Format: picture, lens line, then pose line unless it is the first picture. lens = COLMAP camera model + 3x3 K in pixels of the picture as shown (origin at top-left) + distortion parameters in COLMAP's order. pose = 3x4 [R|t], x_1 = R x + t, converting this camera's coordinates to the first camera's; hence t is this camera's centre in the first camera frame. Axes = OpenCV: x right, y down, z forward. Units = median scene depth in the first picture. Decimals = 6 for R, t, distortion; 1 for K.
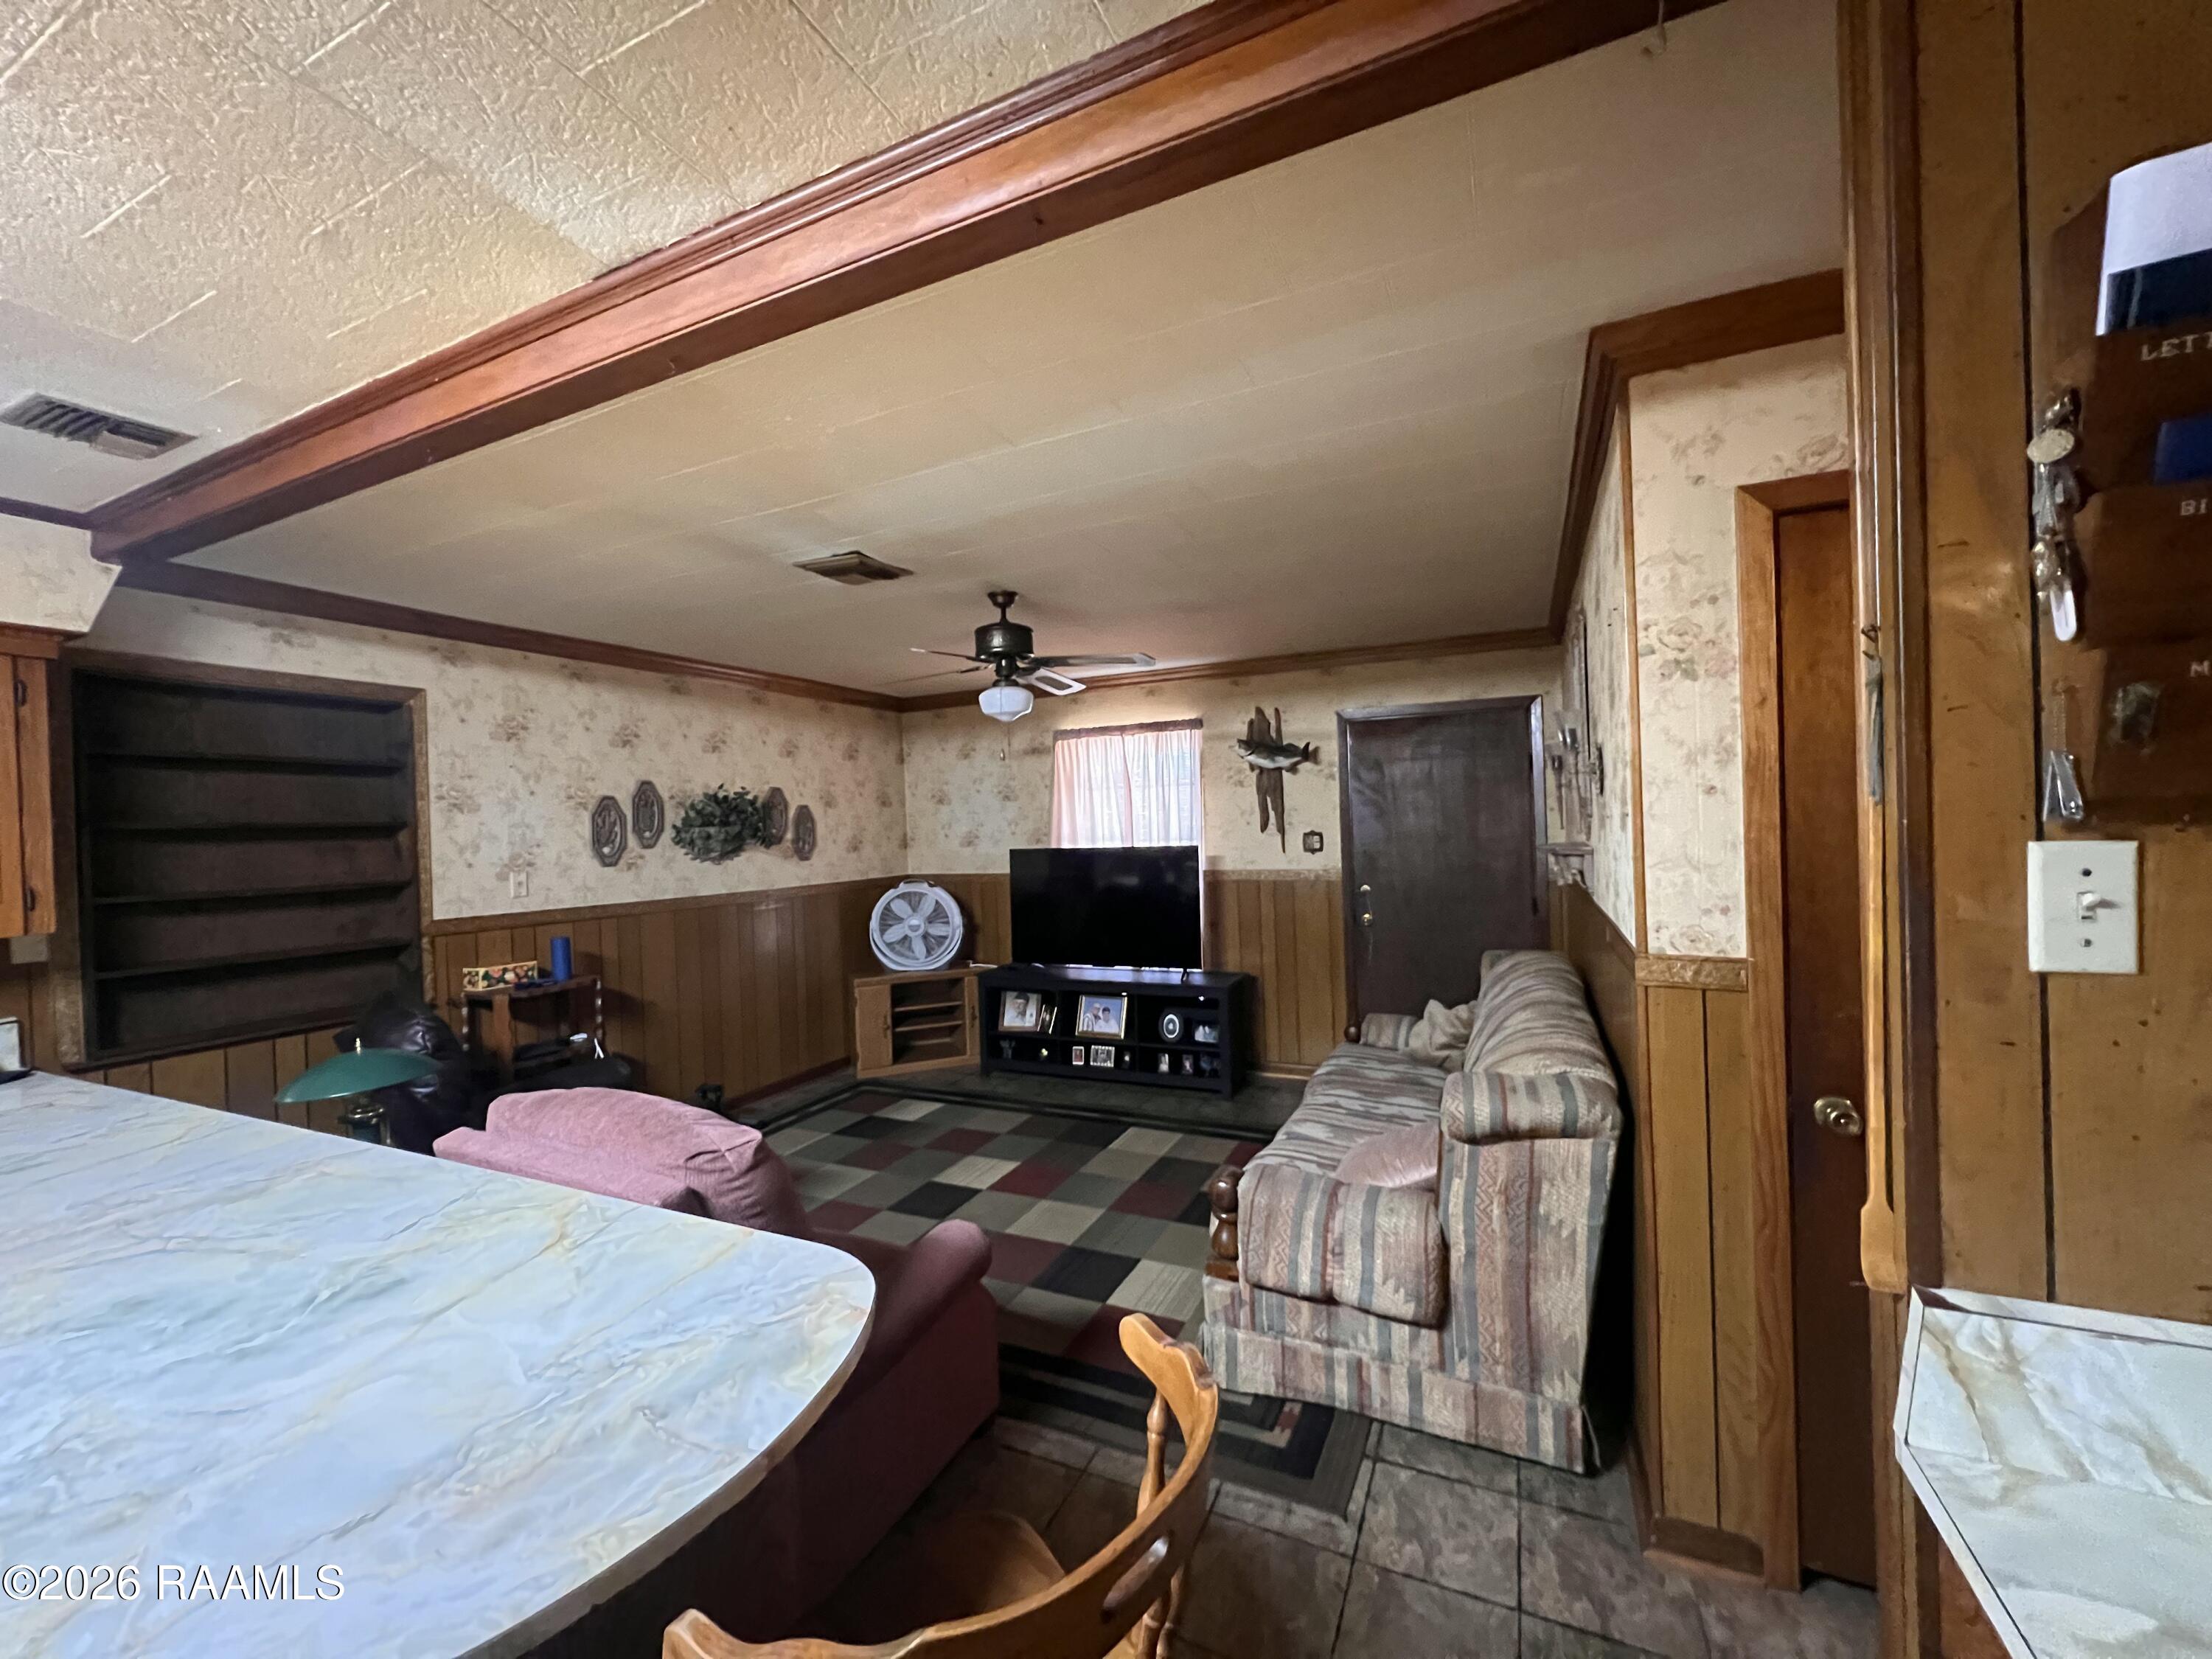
lens RADIAL K [[884.4, 0, 1108.6], [0, 884.4, 836.0], [0, 0, 1]] dist [-0.002273, -0.000585]
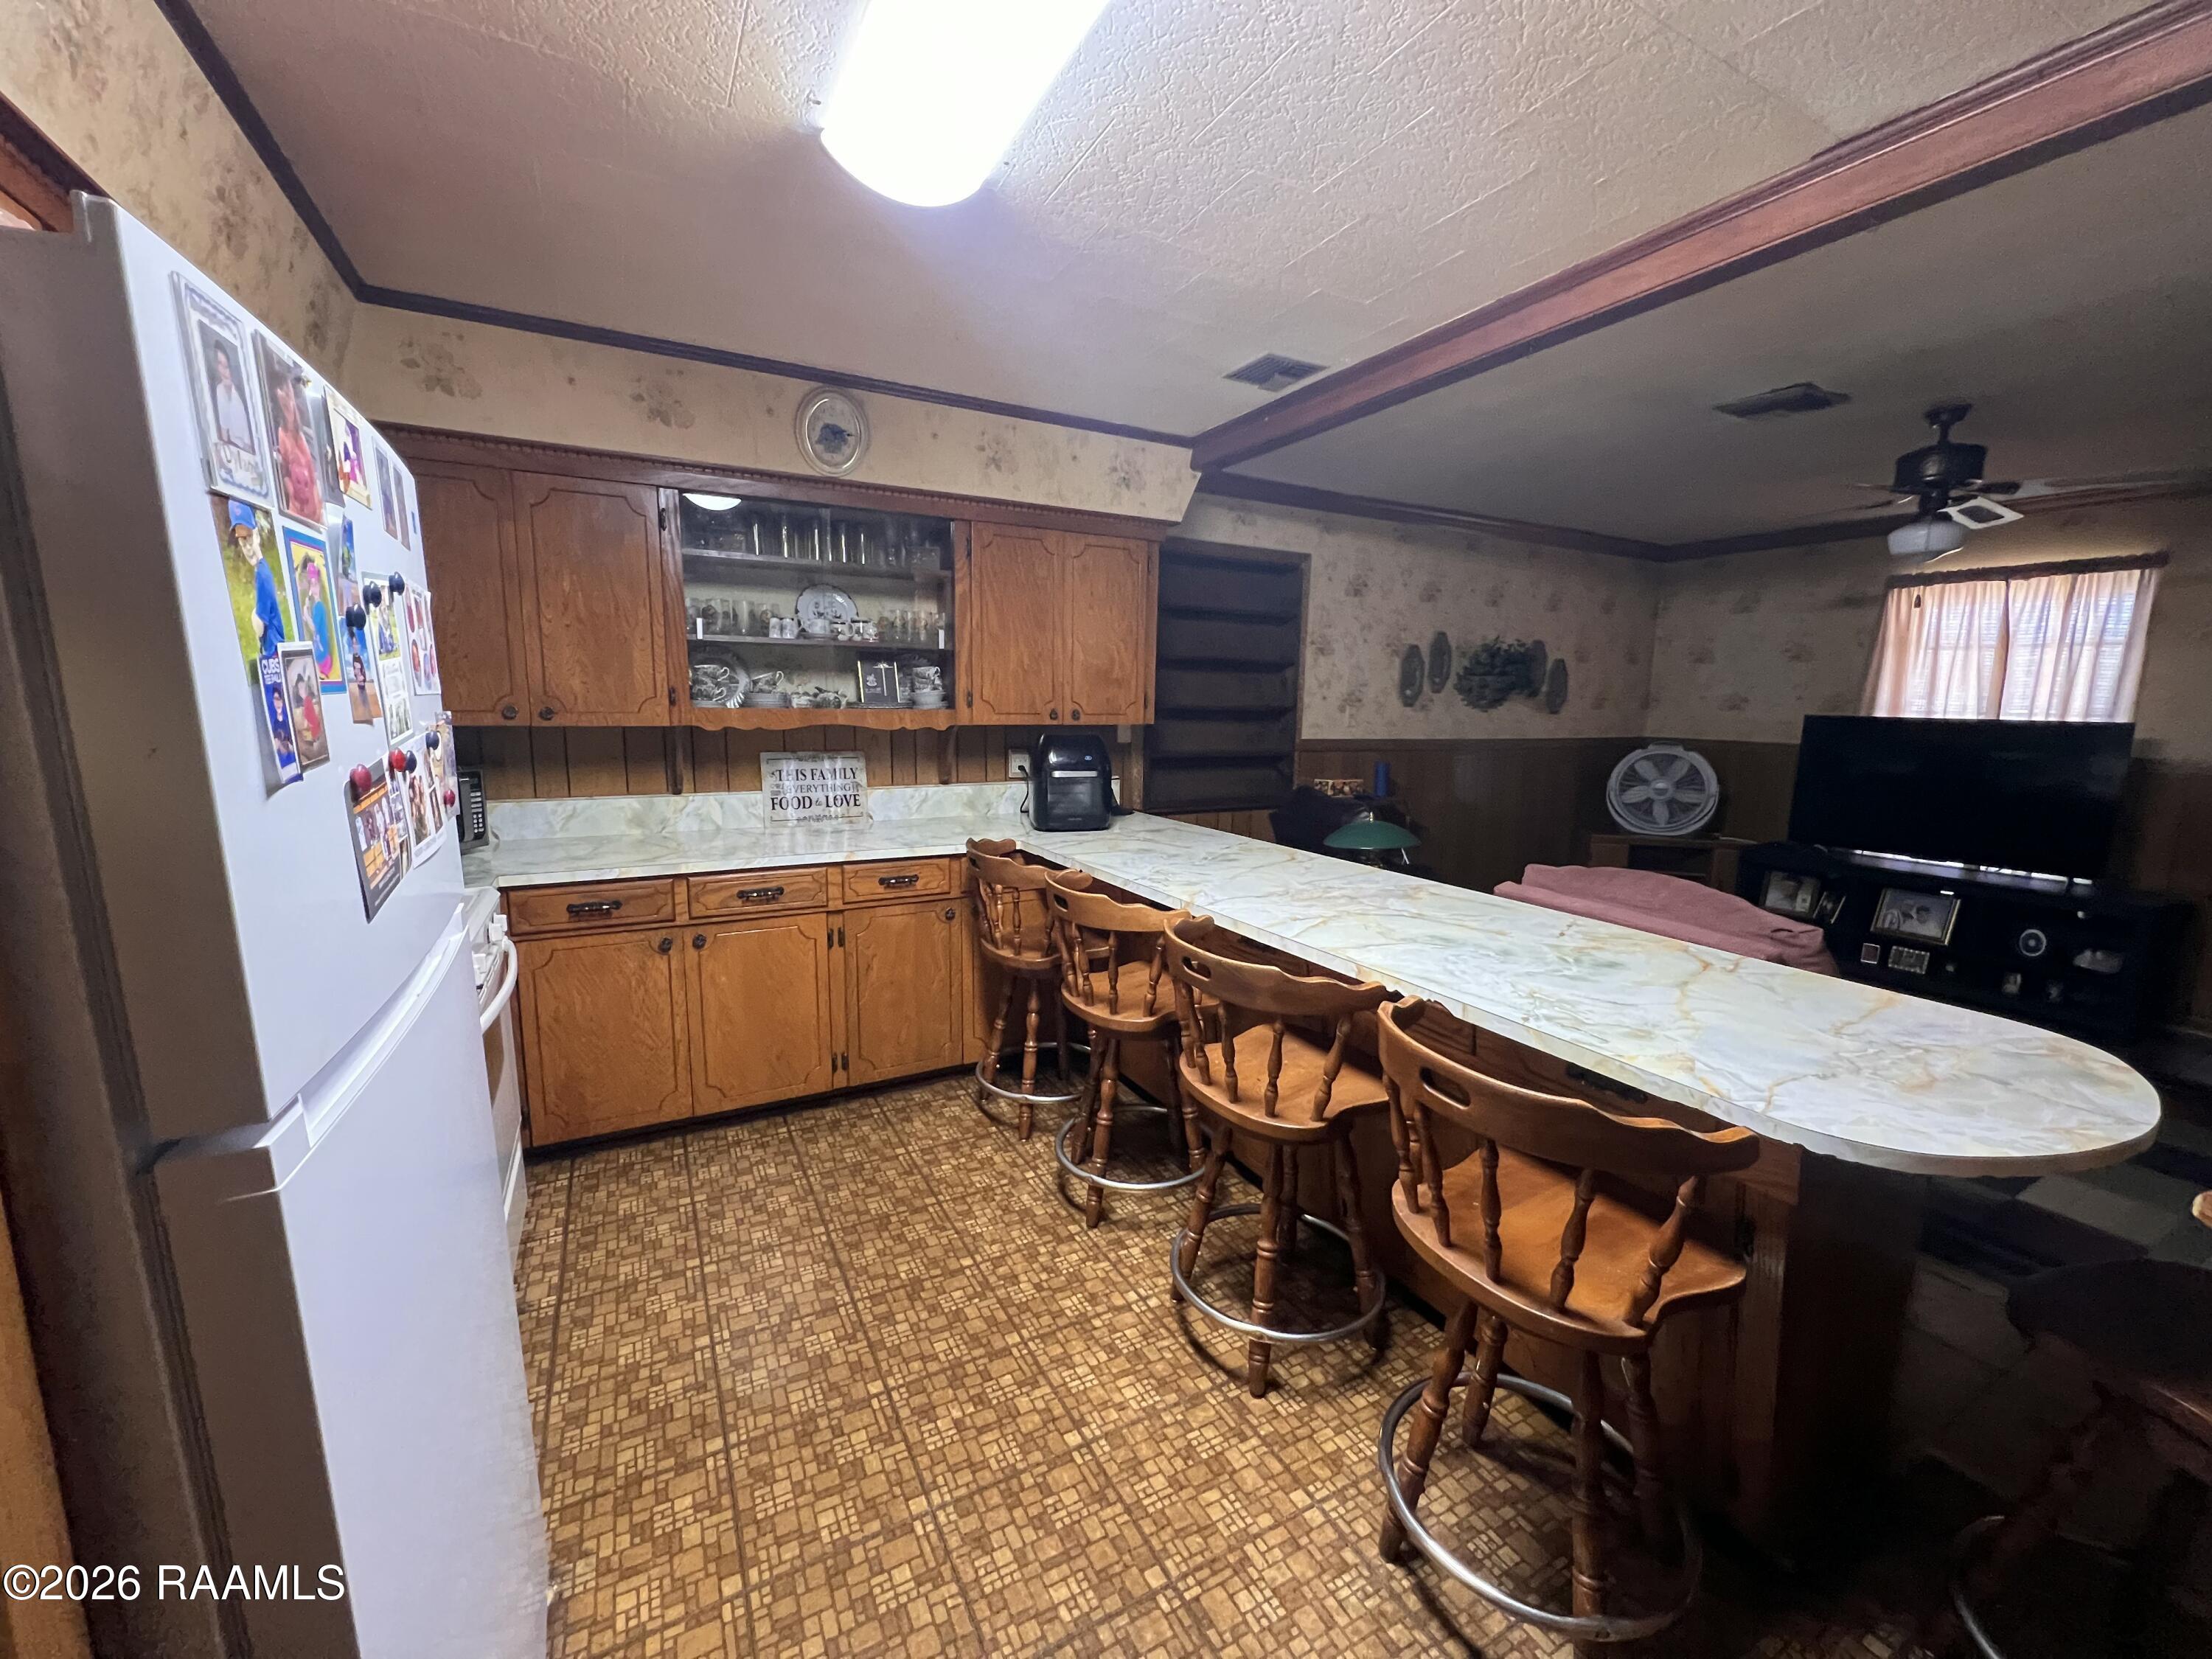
lens RADIAL K [[884.4, 0, 1103.3], [0, 884.4, 827.0], [0, 0, 1]] dist [-0.002273, -0.000585]
pose [[0.802827, 0.131922, -0.581434, -0.191518], [-0.048936, 0.986503, 0.156260, 0.028827], [0.594200, -0.096996, 0.798447, -0.183672]]
